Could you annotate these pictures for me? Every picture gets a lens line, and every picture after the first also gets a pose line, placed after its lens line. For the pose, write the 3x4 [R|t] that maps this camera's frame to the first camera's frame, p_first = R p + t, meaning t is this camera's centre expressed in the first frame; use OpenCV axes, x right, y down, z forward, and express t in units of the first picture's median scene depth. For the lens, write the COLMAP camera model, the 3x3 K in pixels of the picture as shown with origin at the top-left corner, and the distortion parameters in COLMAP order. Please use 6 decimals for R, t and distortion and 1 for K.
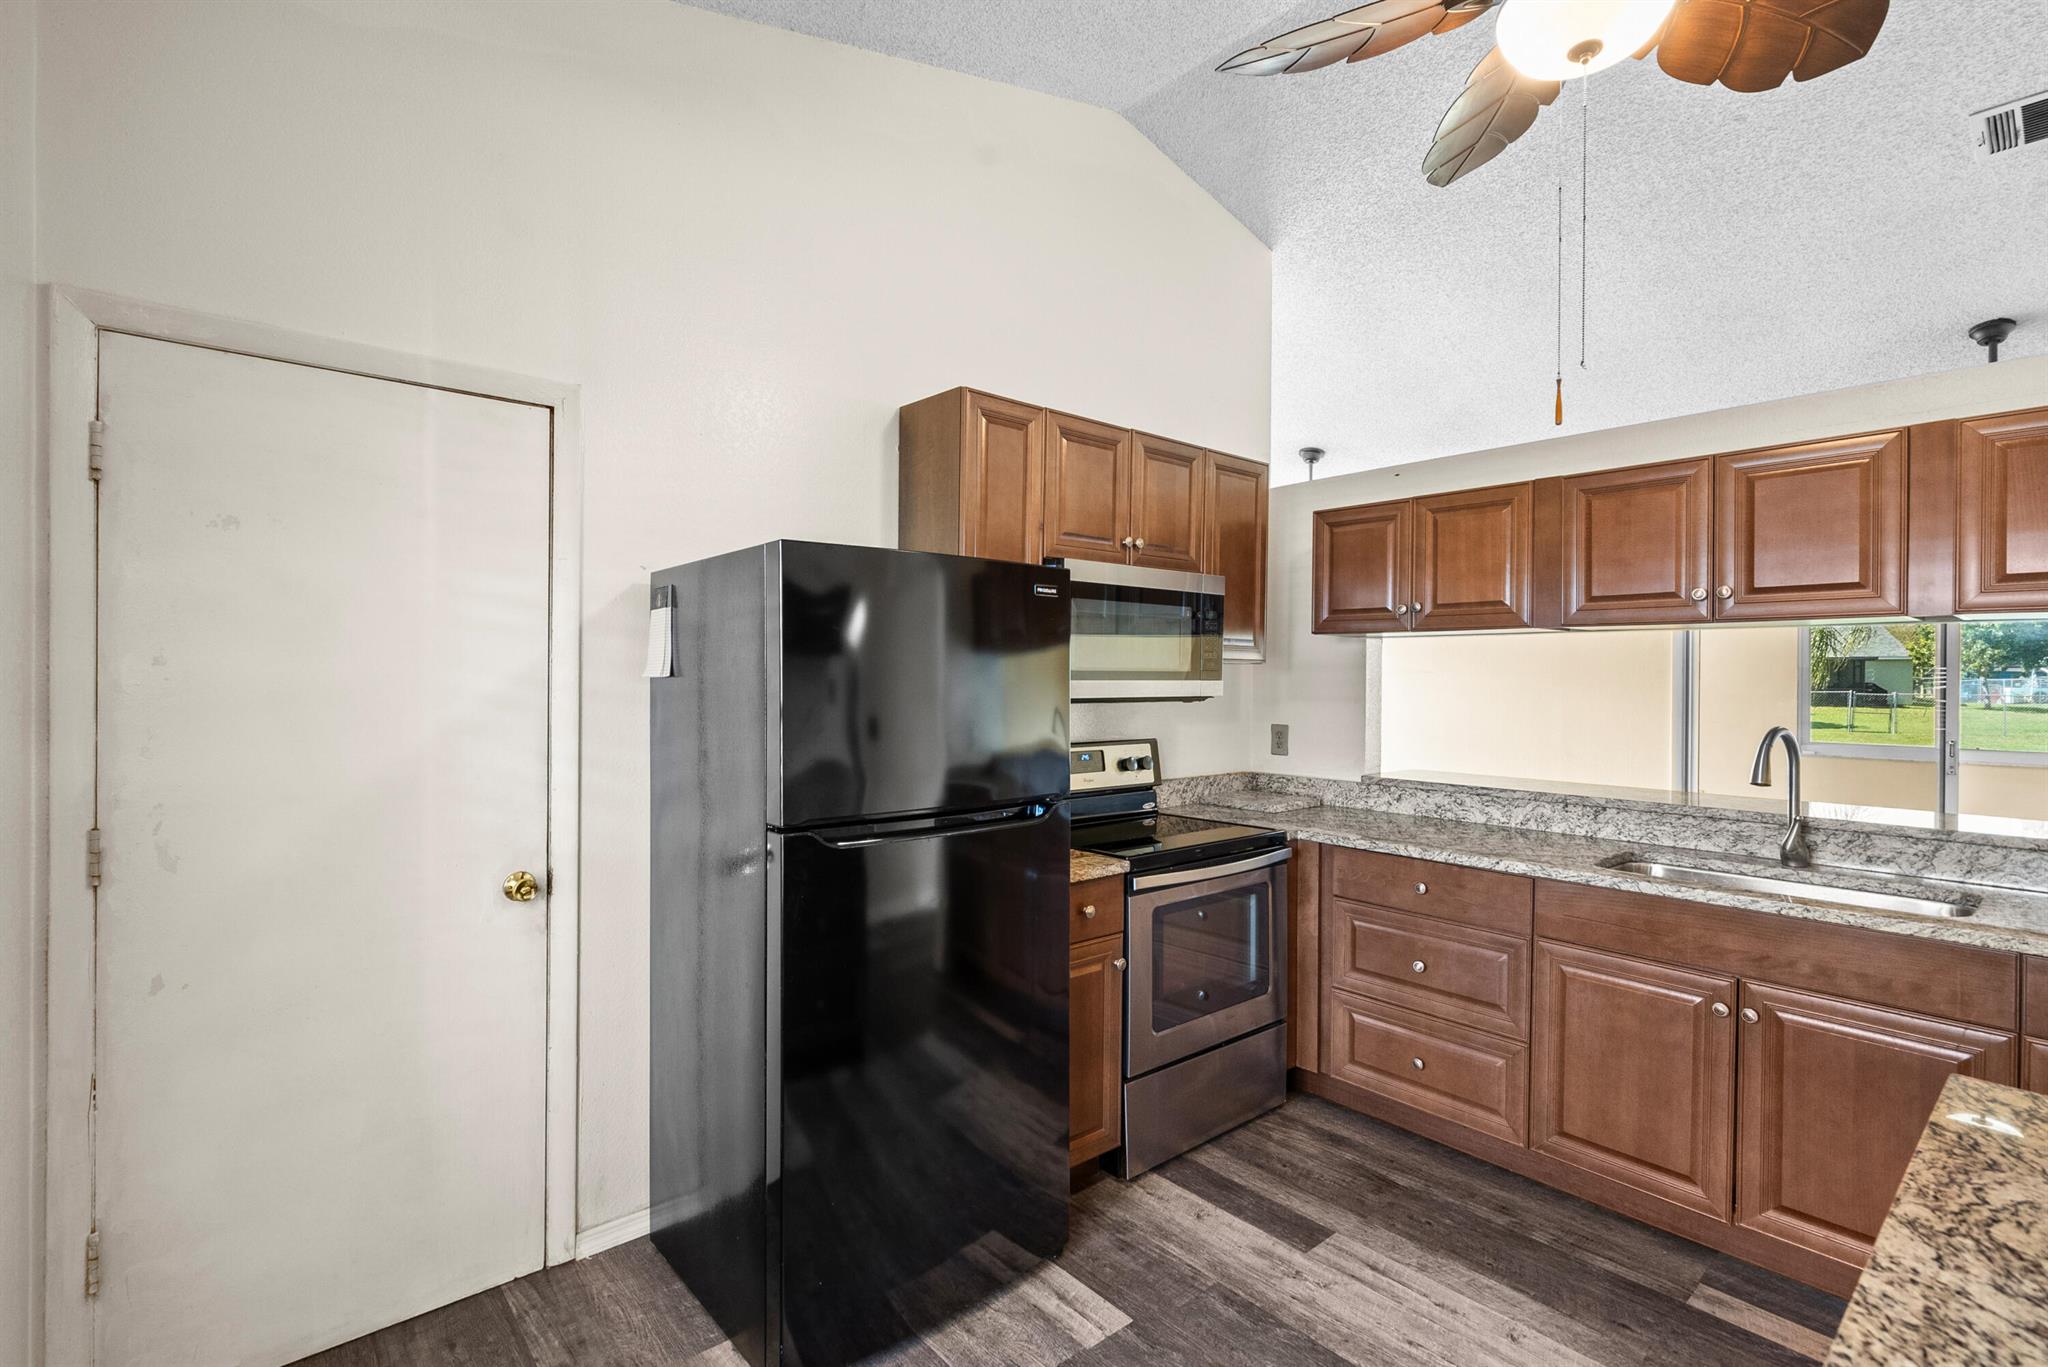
lens RADIAL K [[947.9, 0, 1024.0], [0, 947.9, 683.5], [0, 0, 1]] dist [0.003504, -0.000017]
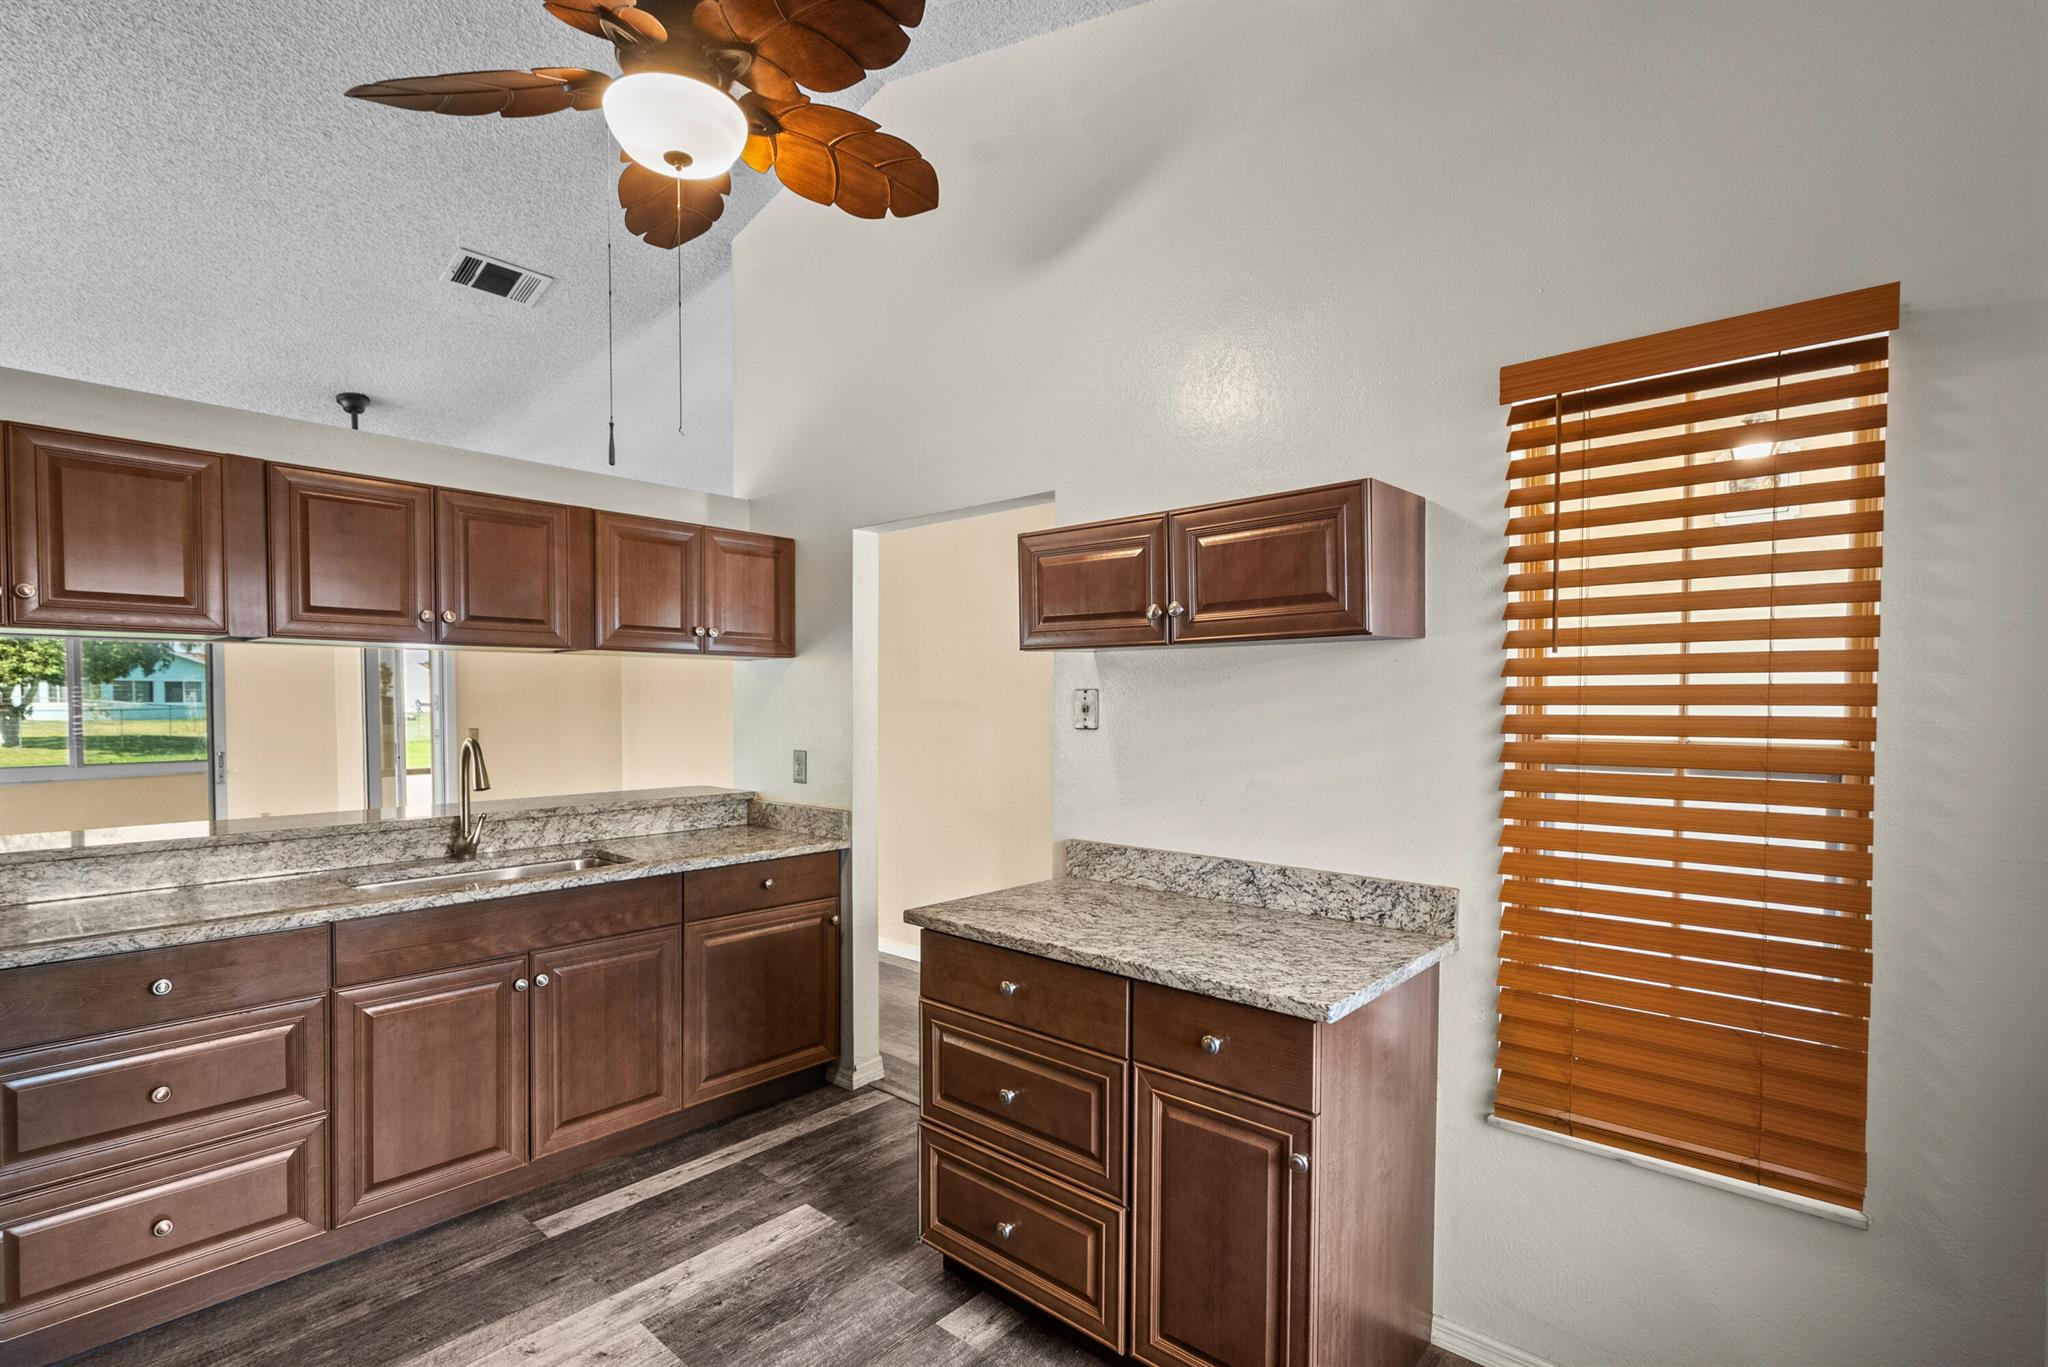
lens RADIAL K [[950.5, 0, 1022.7], [0, 950.5, 730.3], [0, 0, 1]] dist [0.003590, 0.000582]
pose [[-0.132289, -0.038789, 0.990452, -0.424982], [0.005151, 0.999194, 0.039819, -0.006684], [-0.991198, 0.010370, -0.131982, 0.487472]]
